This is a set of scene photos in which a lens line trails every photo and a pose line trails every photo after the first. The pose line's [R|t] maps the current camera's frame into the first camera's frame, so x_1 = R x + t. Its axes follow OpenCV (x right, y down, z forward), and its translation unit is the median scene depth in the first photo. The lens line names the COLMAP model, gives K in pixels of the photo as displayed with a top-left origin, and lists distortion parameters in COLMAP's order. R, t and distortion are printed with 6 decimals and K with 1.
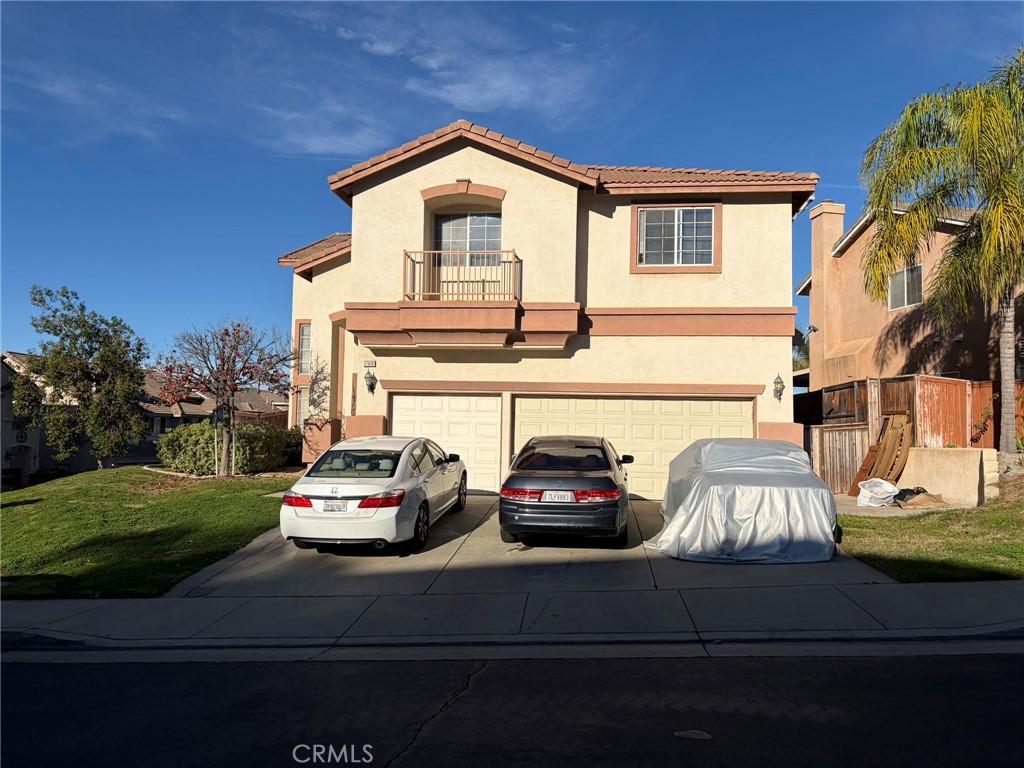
lens RADIAL K [[756.6, 0, 535.2], [0, 756.6, 377.1], [0, 0, 1]] dist [0.020062, -0.044656]
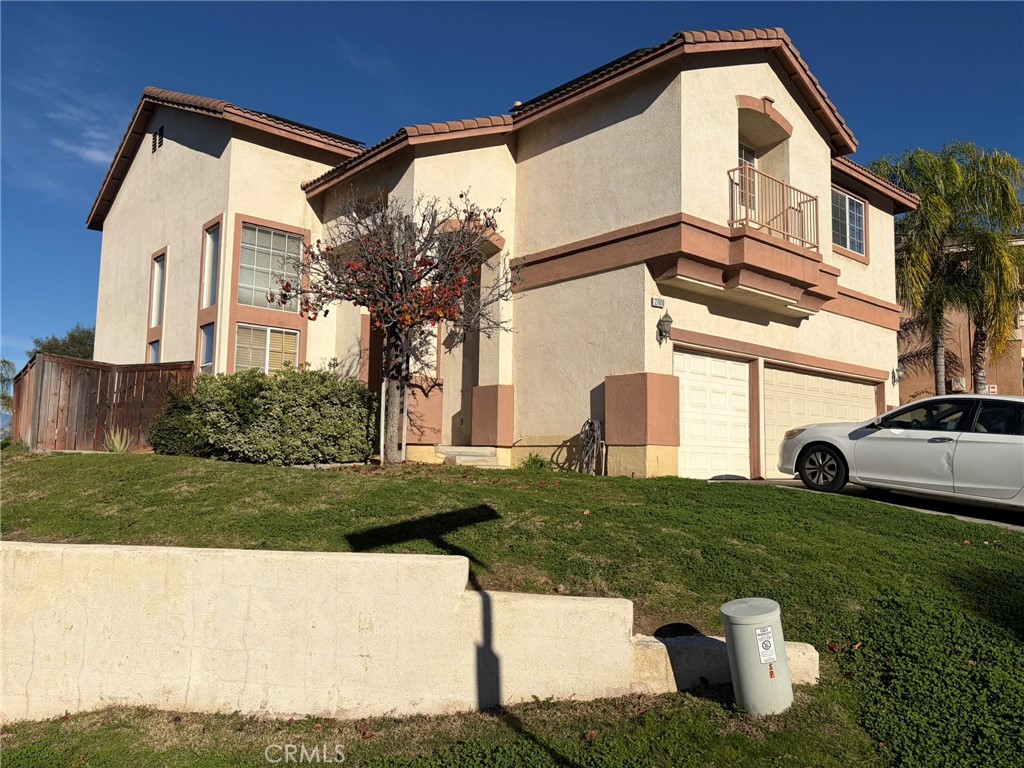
lens RADIAL K [[756.6, 0, 507.8], [0, 756.6, 378.5], [0, 0, 1]] dist [0.020062, -0.044656]
pose [[0.709057, 0.073641, 0.701296, -0.705115], [-0.056015, 0.997271, -0.048086, 0.083802], [-0.702923, -0.005188, 0.711247, 0.496855]]
